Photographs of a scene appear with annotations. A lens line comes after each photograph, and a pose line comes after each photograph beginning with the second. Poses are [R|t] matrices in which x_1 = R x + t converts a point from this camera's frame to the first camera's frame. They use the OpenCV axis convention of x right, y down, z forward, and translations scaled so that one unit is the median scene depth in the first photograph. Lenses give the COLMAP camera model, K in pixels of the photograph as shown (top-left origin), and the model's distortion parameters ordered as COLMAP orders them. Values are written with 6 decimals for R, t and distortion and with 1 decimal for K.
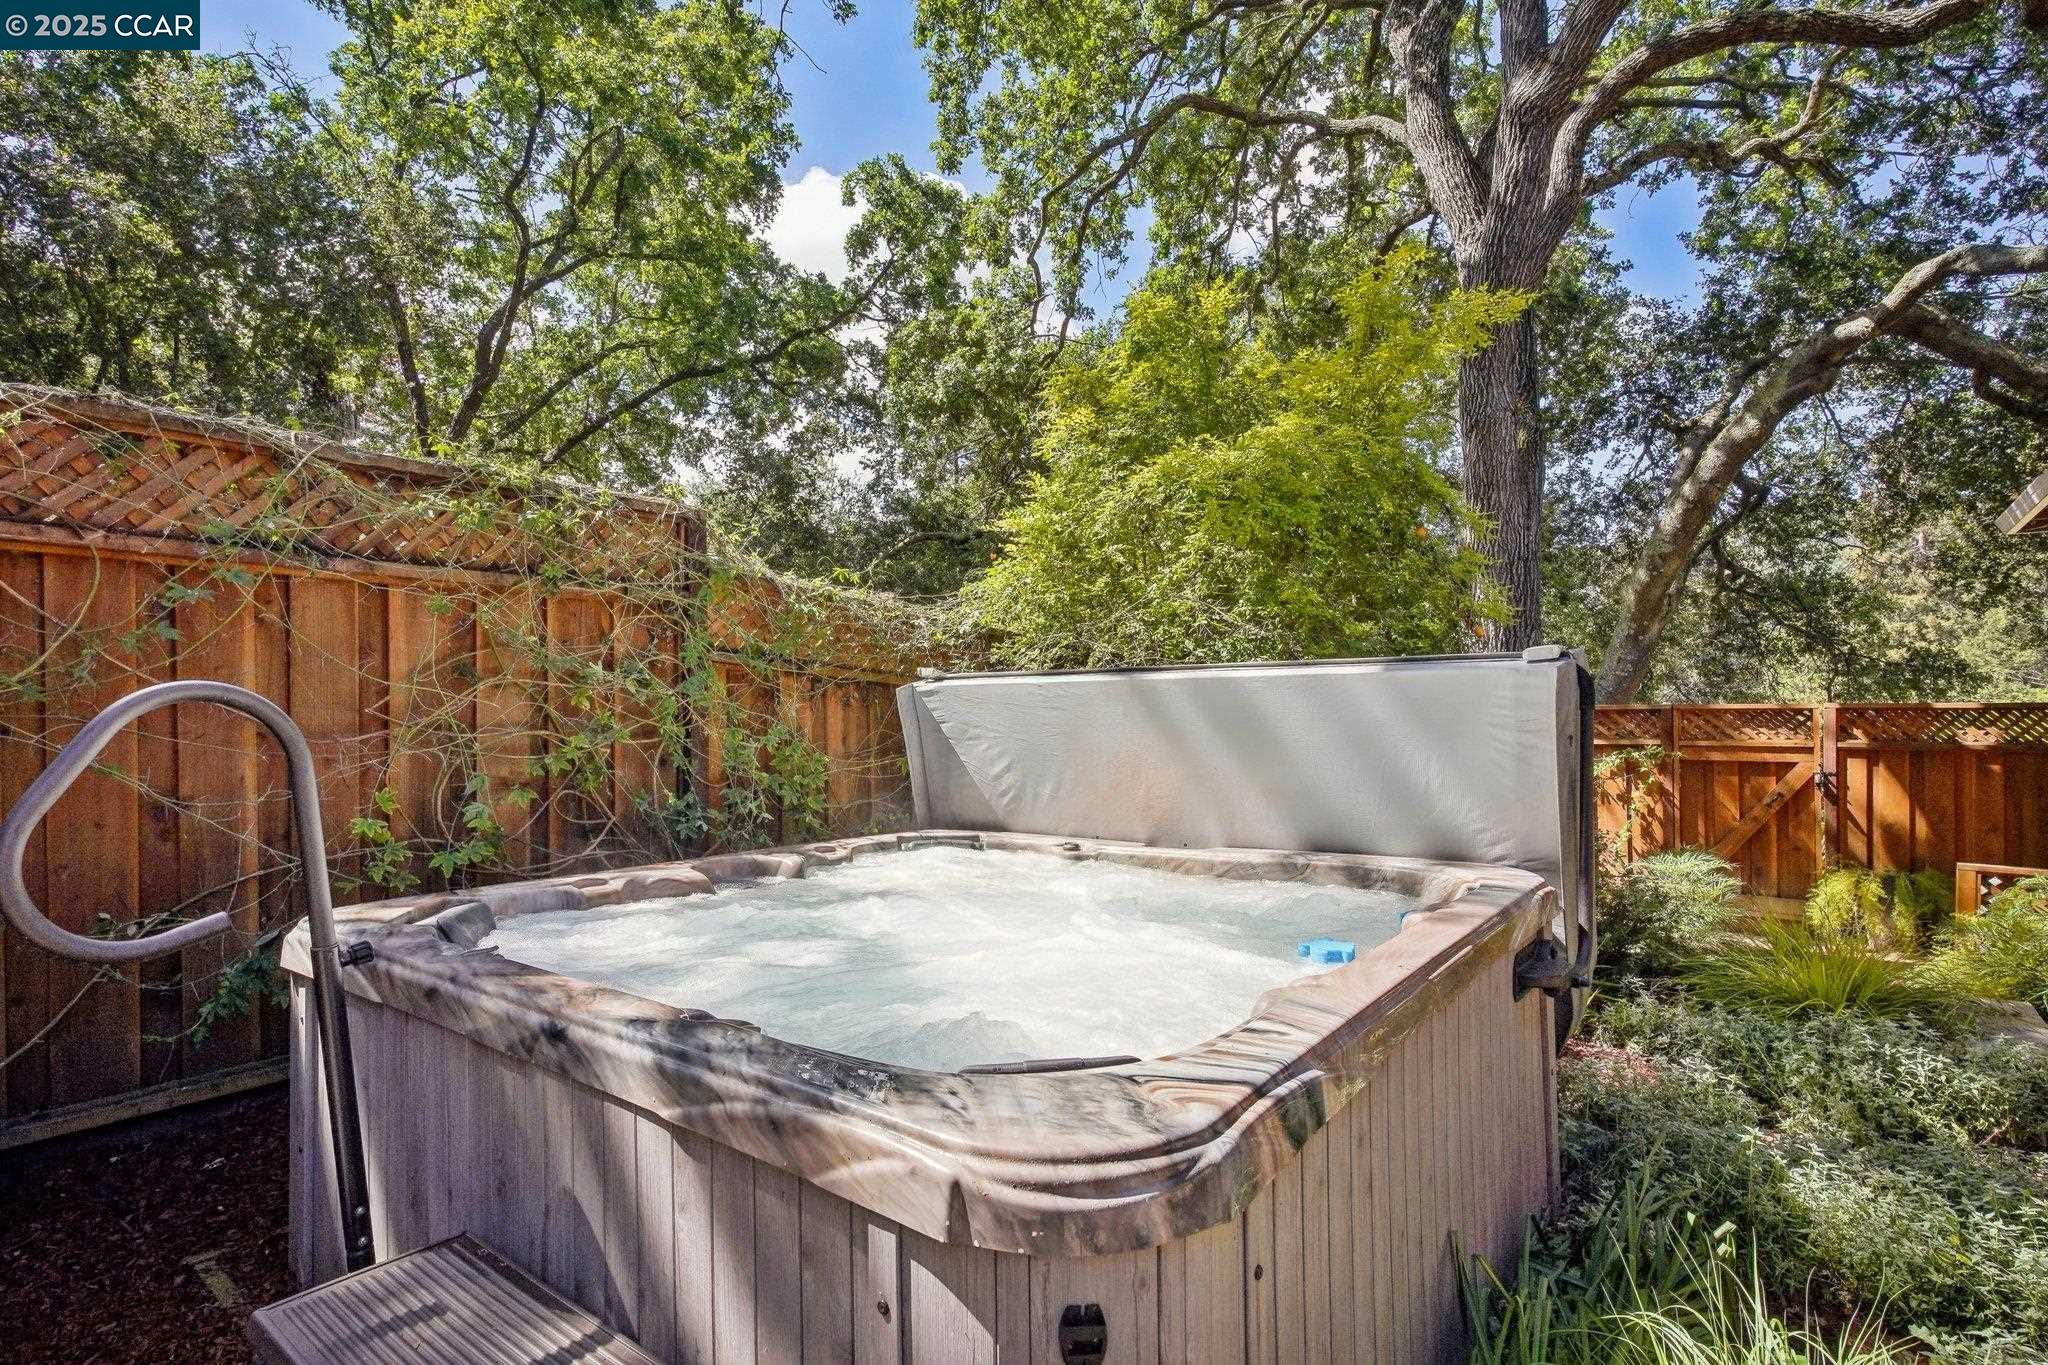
lens RADIAL K [[985.1, 0, 1033.5], [0, 985.1, 695.5], [0, 0, 1]] dist [-0.003443, -0.000557]
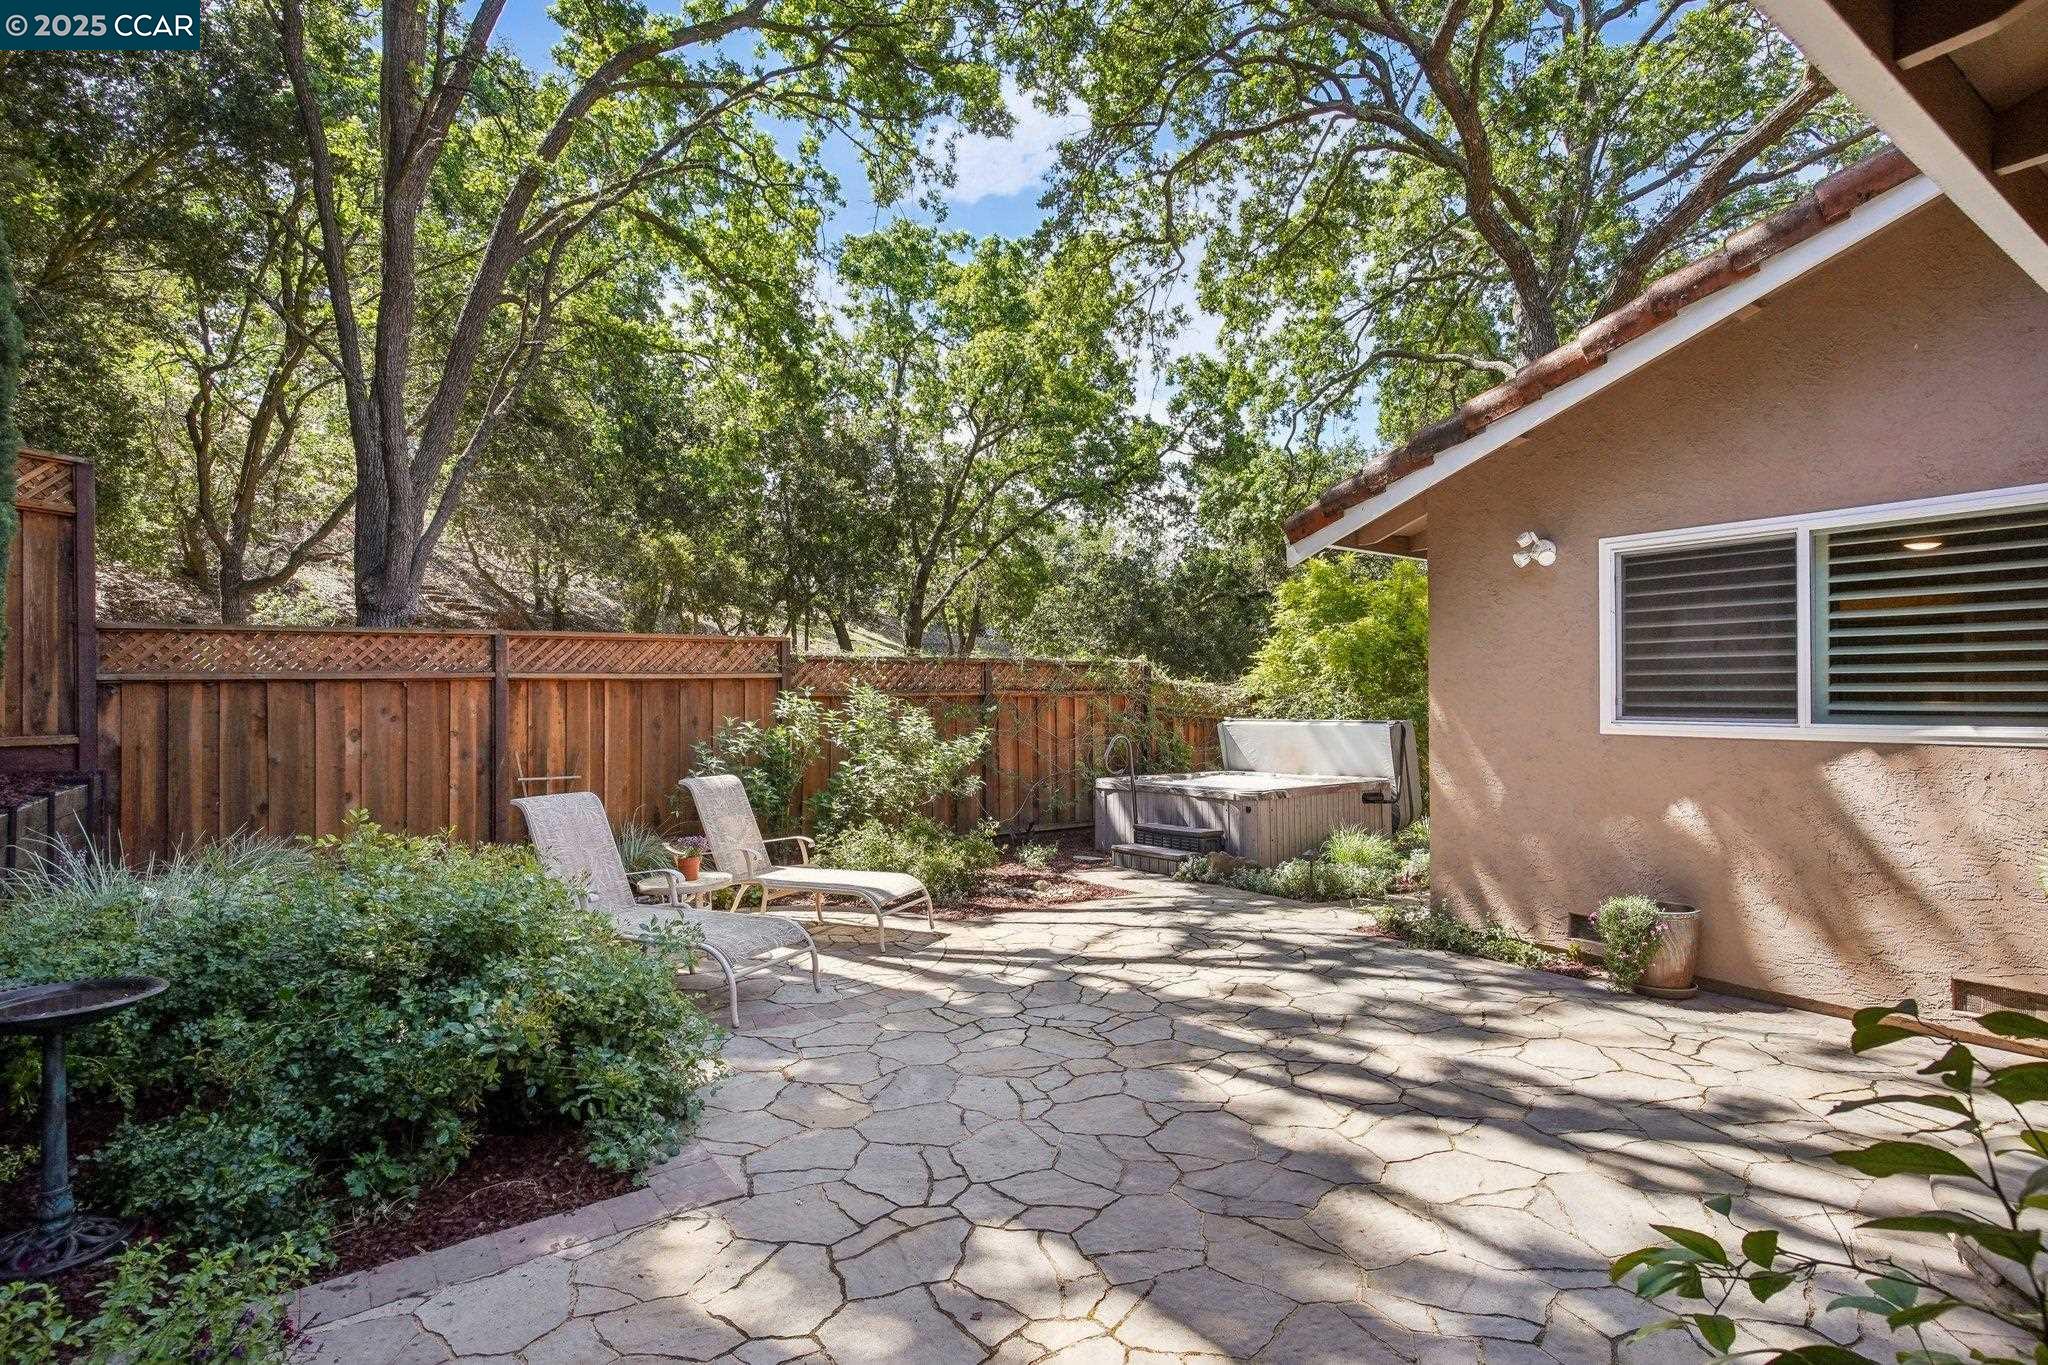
lens RADIAL K [[985.1, 0, 1026.6], [0, 985.1, 688.9], [0, 0, 1]] dist [-0.003443, -0.000557]
pose [[0.956039, -0.000564, -0.293238, 0.051660], [0.002210, 0.999984, 0.005283, -0.037343], [0.293231, -0.005699, 0.956025, -0.570985]]
